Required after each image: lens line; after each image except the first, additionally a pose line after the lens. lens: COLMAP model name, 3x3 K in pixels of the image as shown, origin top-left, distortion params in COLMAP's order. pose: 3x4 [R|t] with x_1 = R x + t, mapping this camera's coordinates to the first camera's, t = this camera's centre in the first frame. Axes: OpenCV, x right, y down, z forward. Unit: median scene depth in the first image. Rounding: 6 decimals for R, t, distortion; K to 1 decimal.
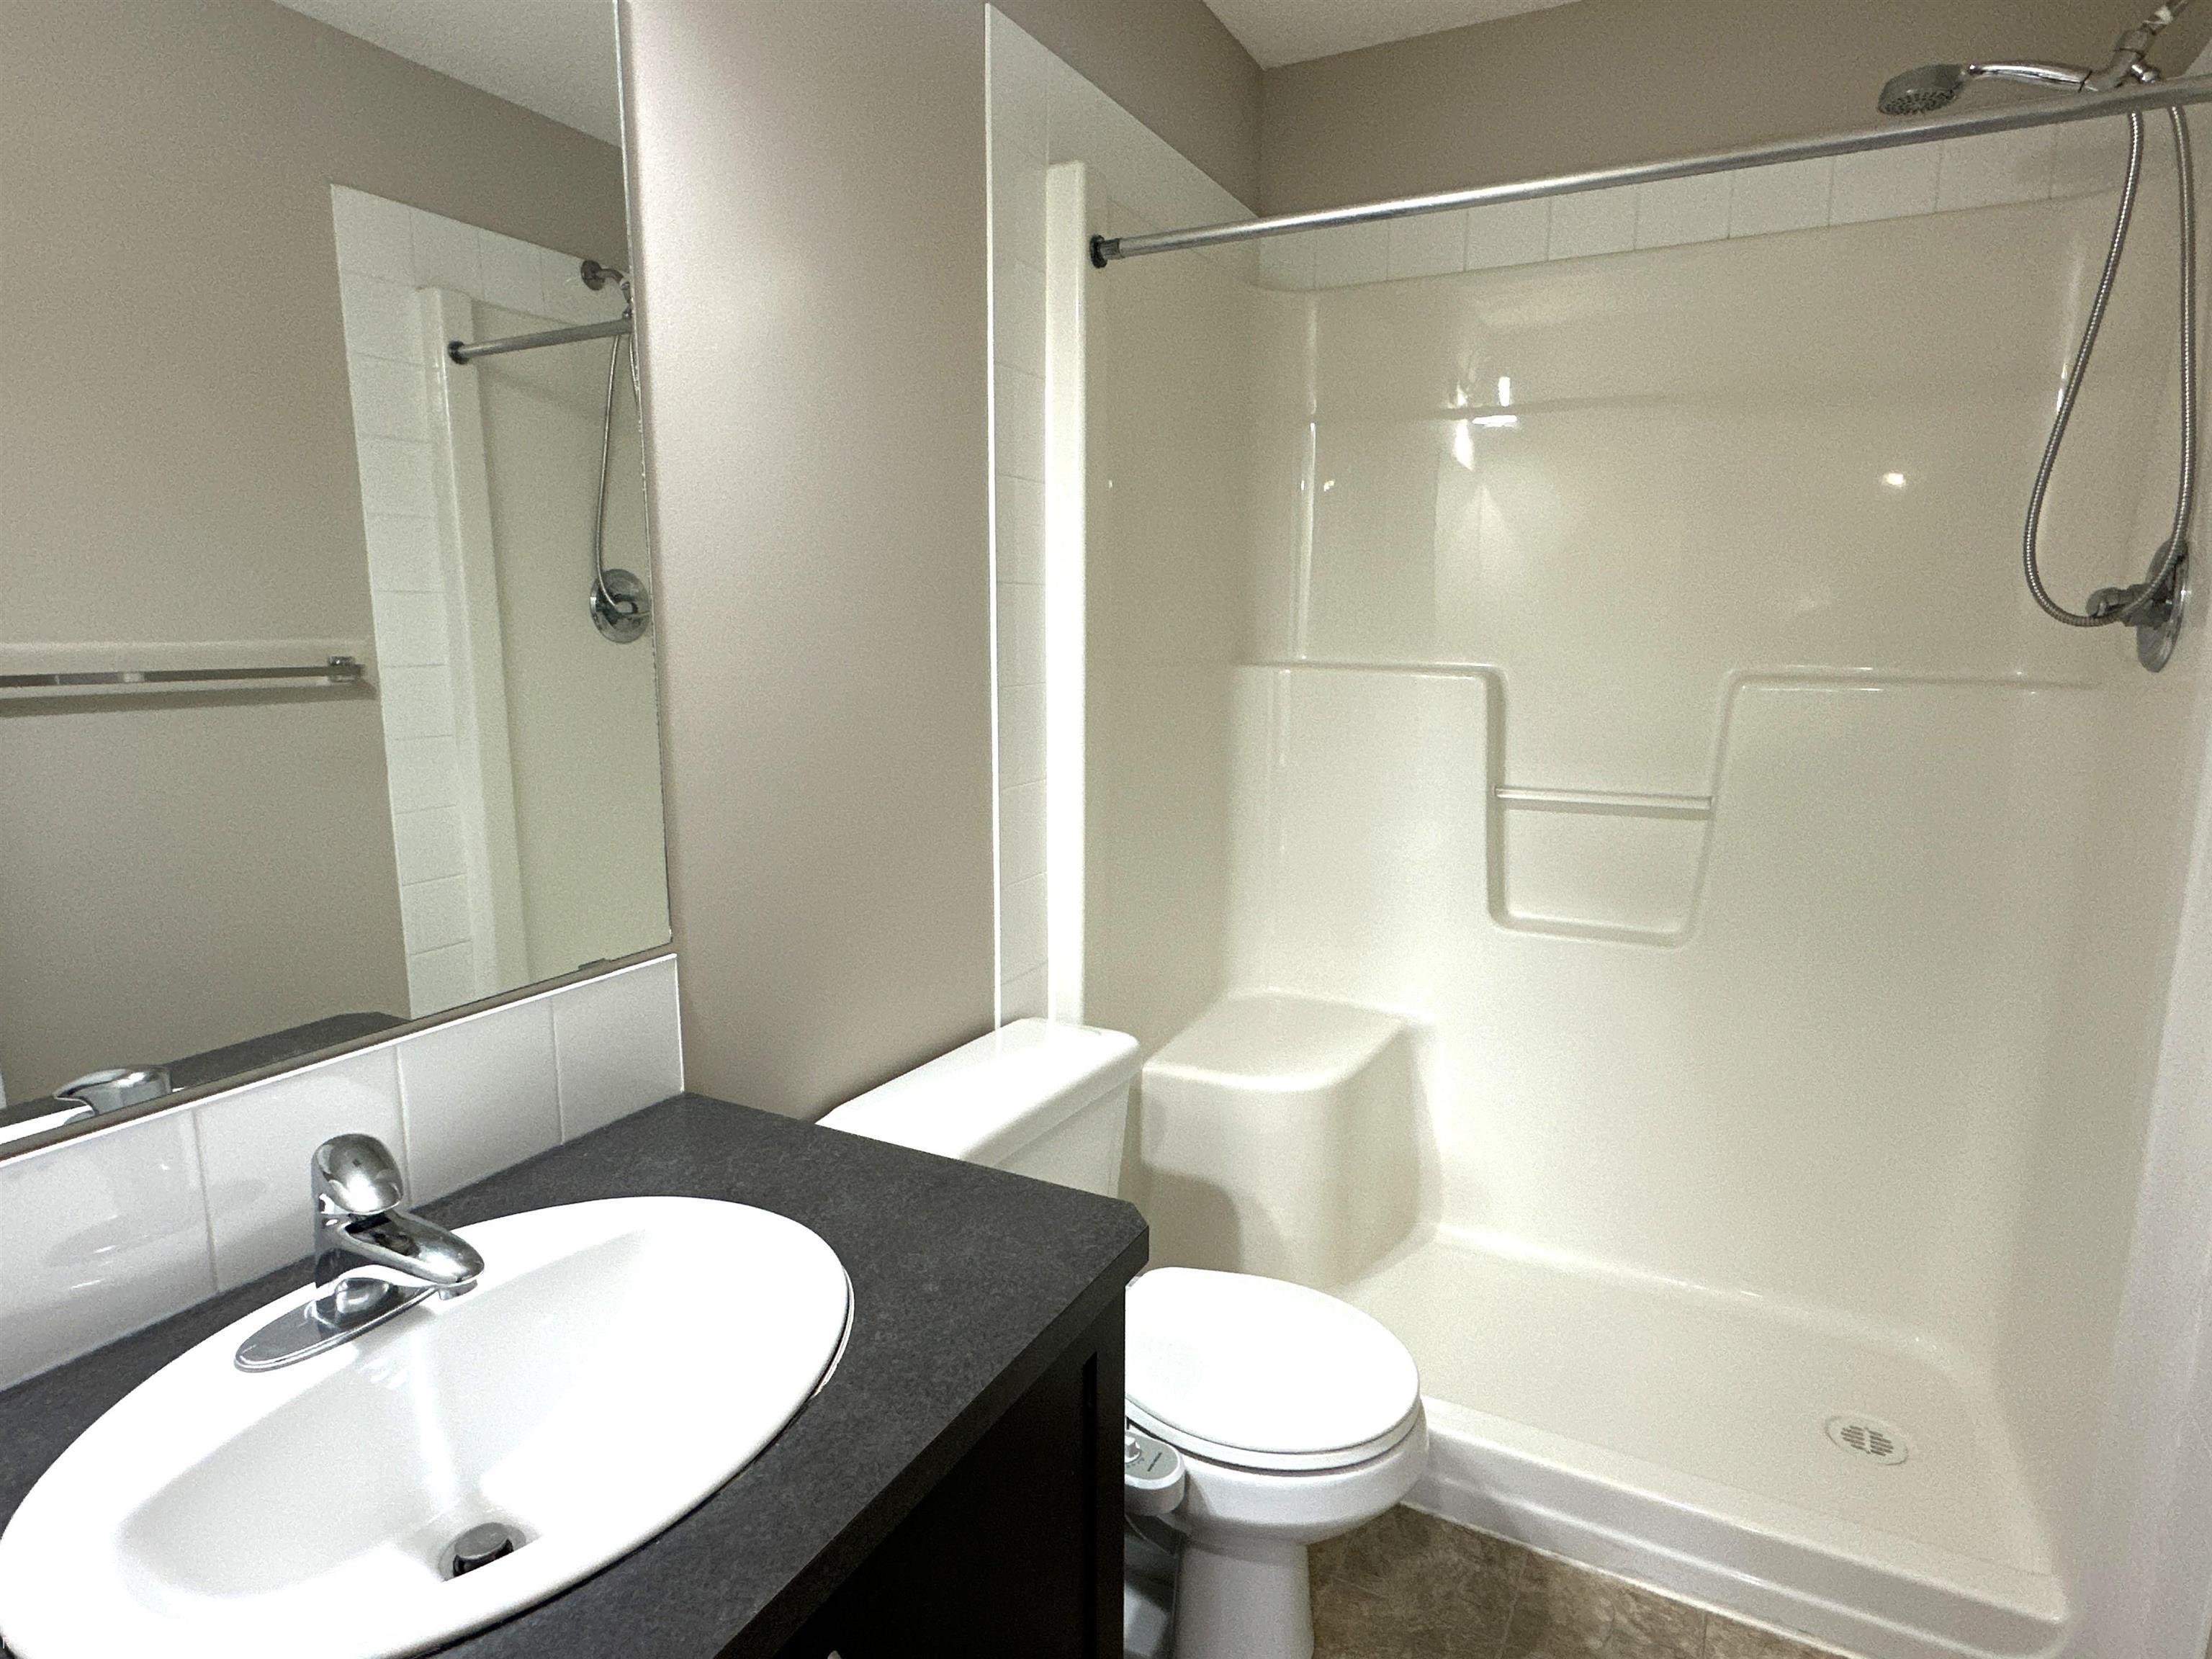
lens RADIAL K [[1215.6, 0, 1107.8], [0, 1215.6, 813.3], [0, 0, 1]] dist [-0.015259, 0.005091]
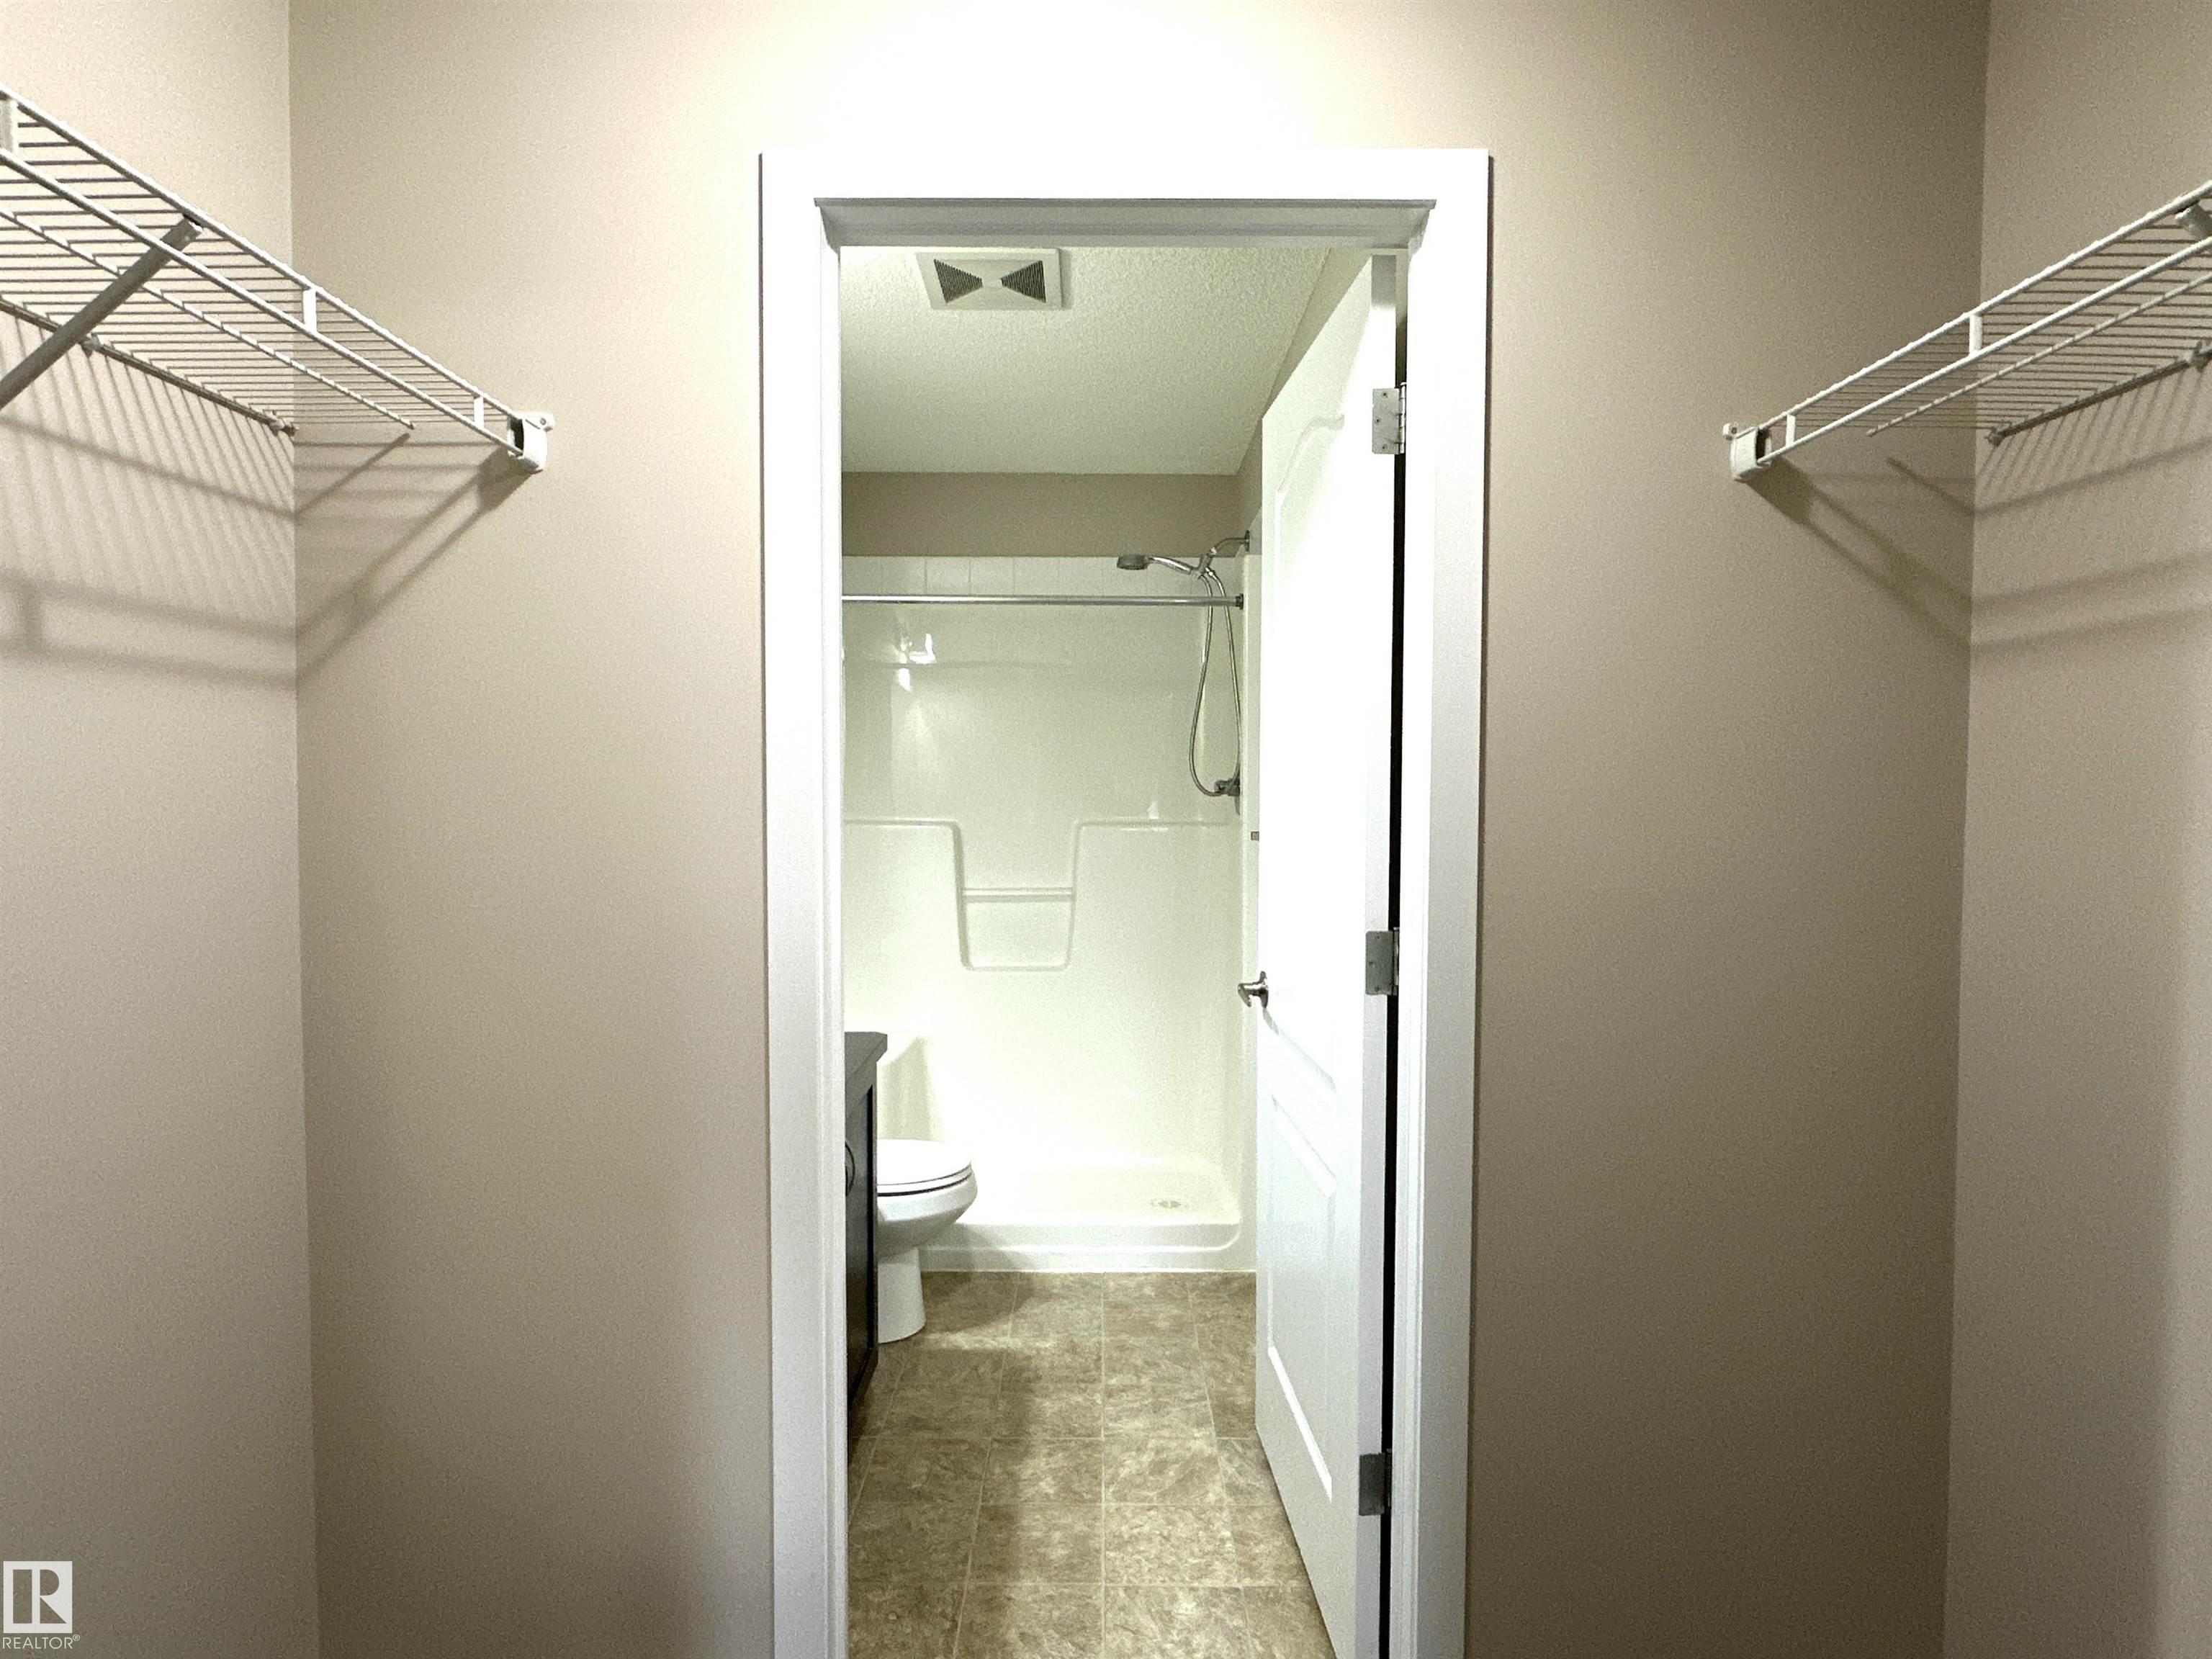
lens RADIAL K [[1215.6, 0, 1099.9], [0, 1215.6, 843.6], [0, 0, 1]] dist [-0.015259, 0.005091]
pose [[0.882063, -0.029437, 0.470210, -0.327684], [0.079612, 0.993006, -0.087178, 0.082020], [-0.464356, 0.114331, 0.878238, -0.641762]]
